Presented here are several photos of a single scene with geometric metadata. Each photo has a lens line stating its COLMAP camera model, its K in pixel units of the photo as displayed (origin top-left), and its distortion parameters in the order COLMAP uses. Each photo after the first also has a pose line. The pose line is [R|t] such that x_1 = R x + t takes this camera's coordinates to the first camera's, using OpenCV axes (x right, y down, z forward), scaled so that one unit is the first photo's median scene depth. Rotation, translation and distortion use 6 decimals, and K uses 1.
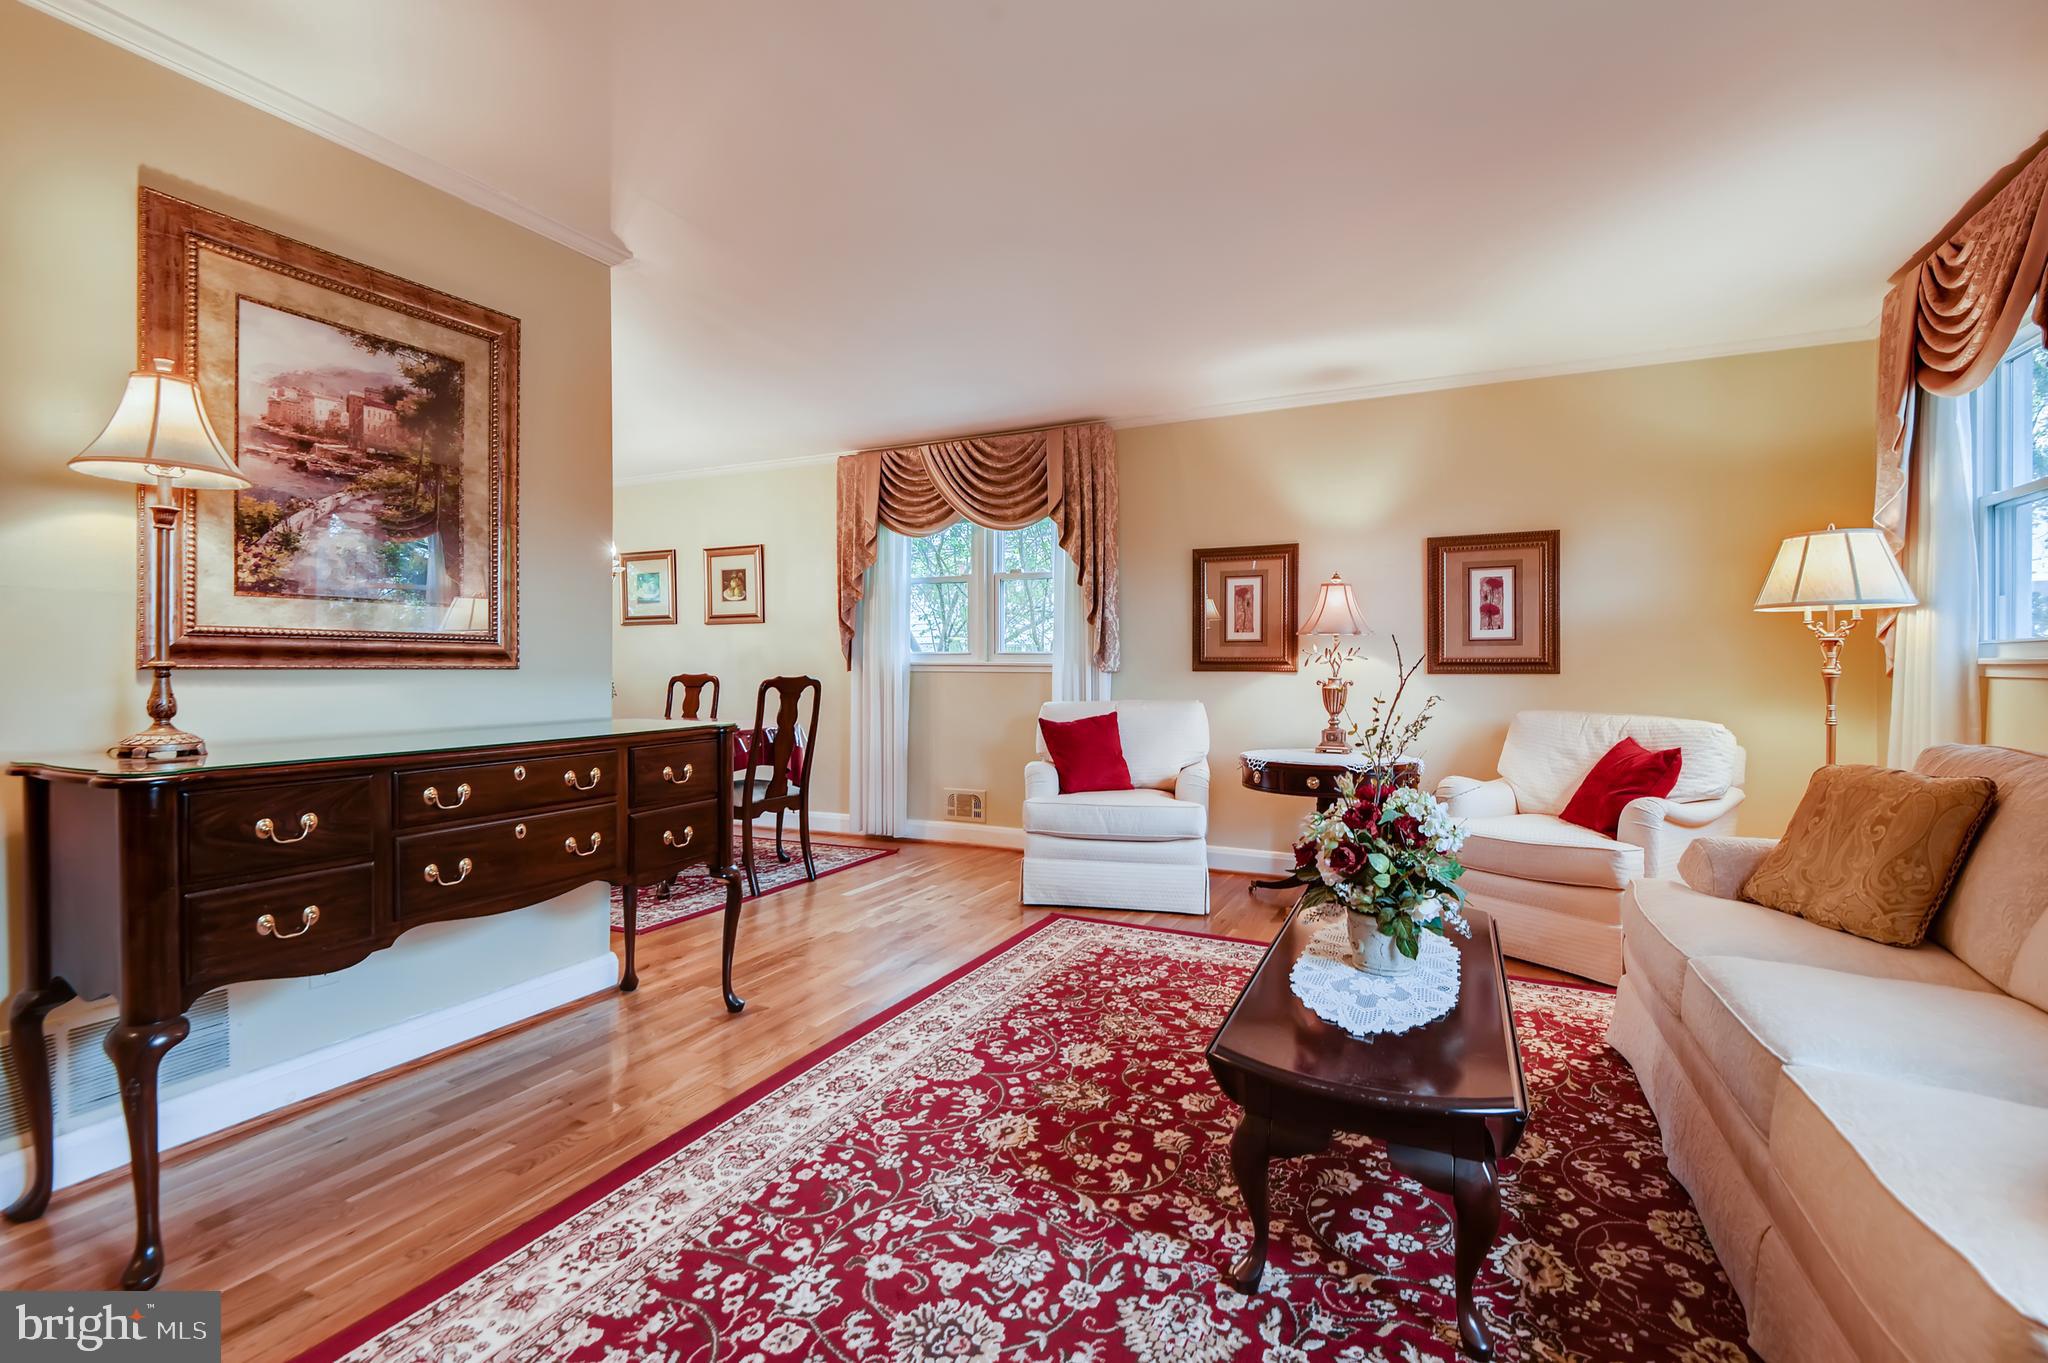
lens RADIAL K [[957.0, 0, 1012.3], [0, 957.0, 671.9], [0, 0, 1]] dist [0.002198, -0.002410]
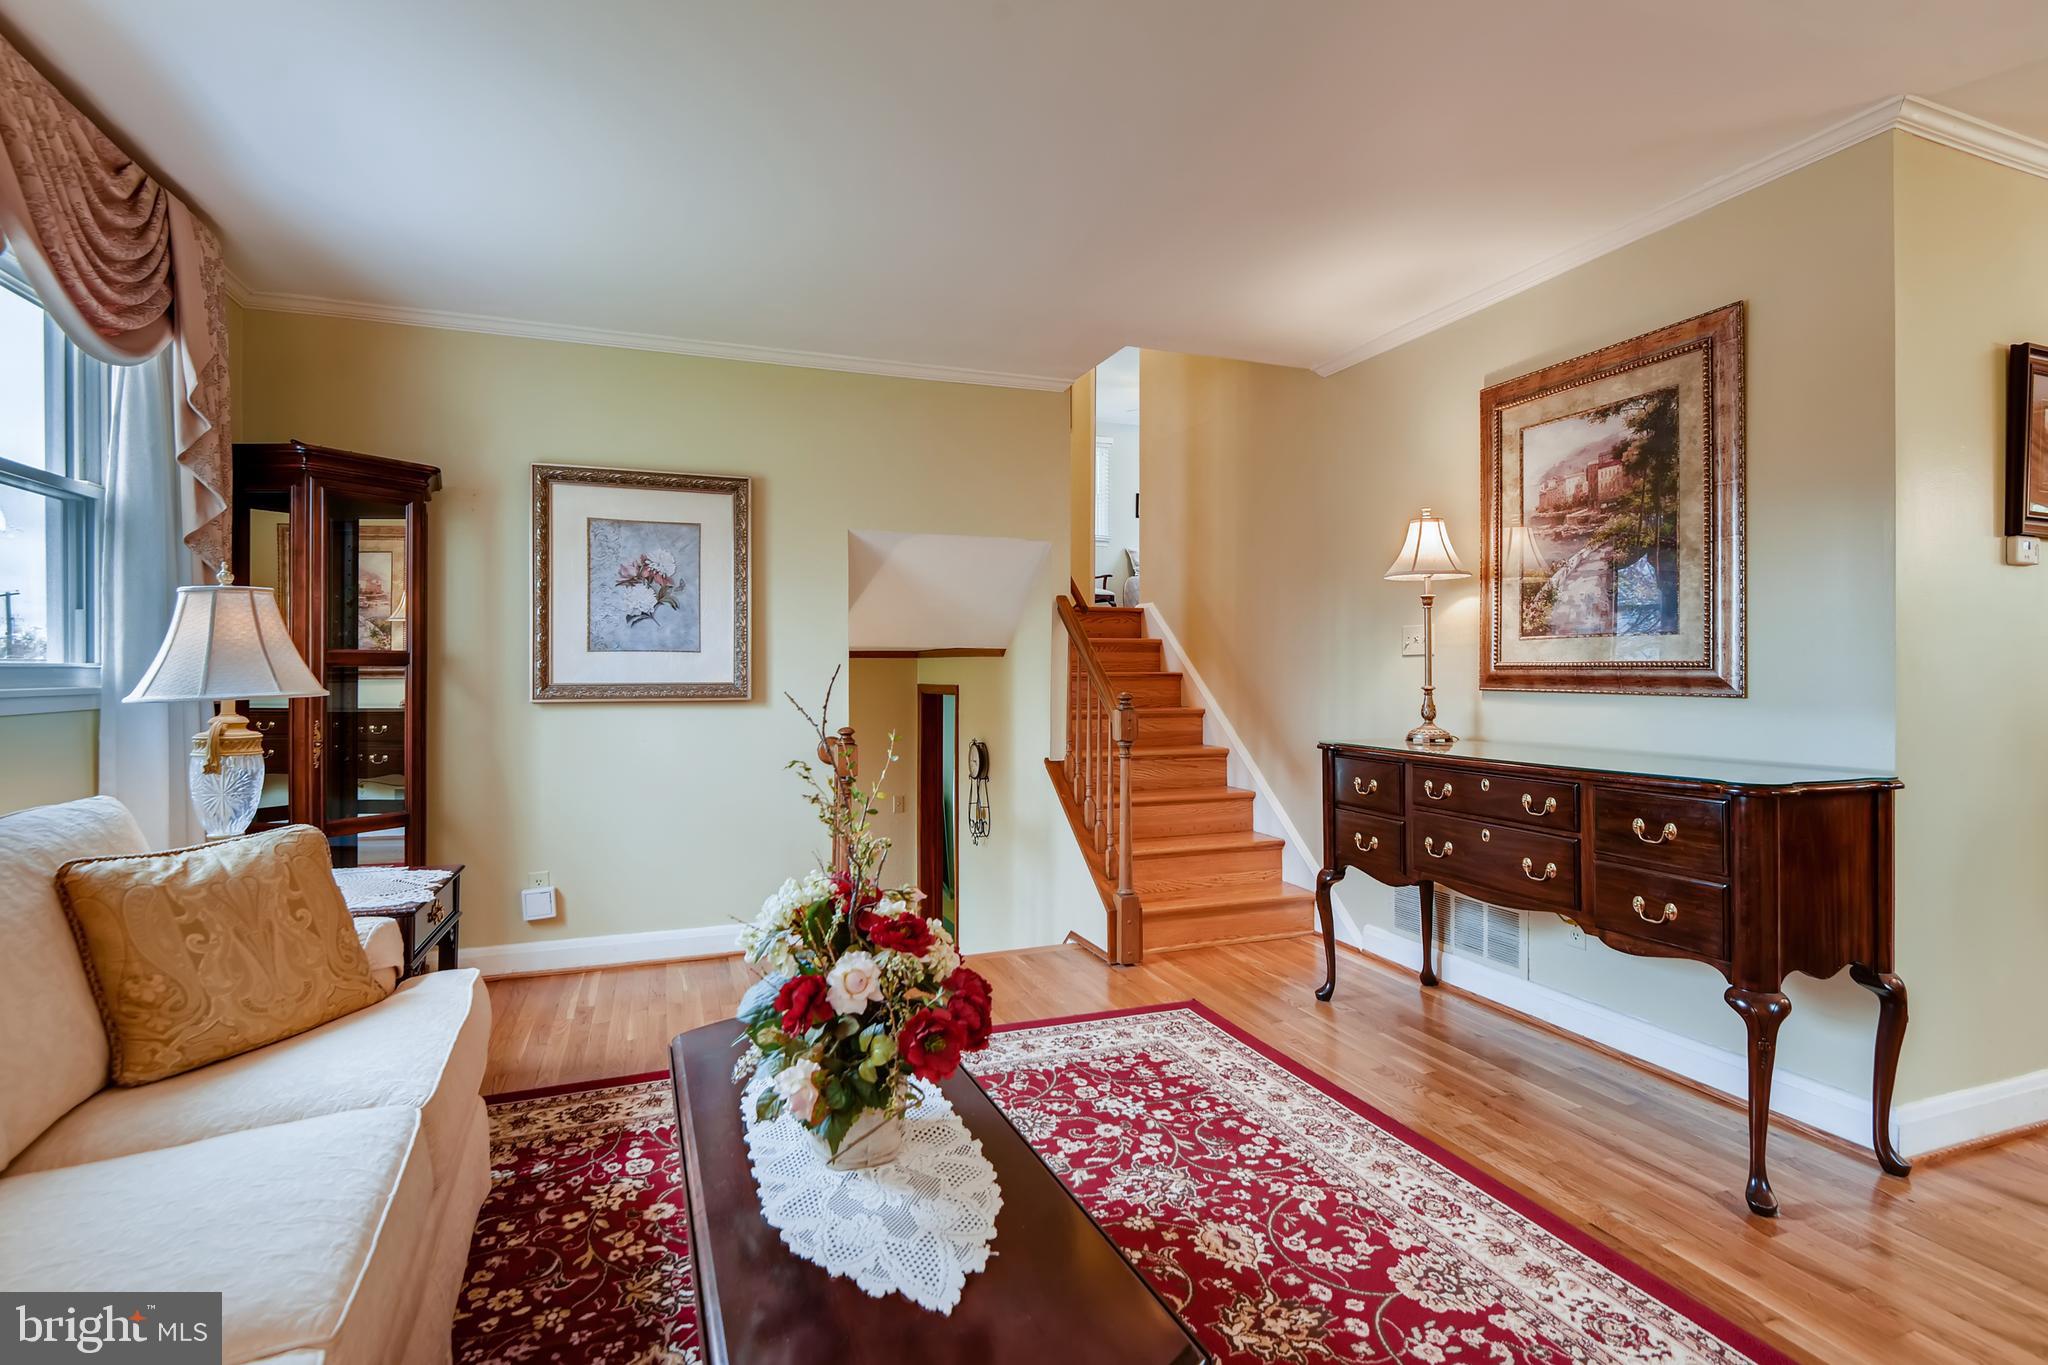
lens RADIAL K [[982.9, 0, 1016.0], [0, 982.9, 671.8], [0, 0, 1]] dist [0.009039, -0.008991]
pose [[-0.693324, -0.002780, -0.720621, 0.731974], [-0.009854, 0.999936, 0.005624, -0.031672], [0.720559, 0.011000, -0.693307, 1.407447]]
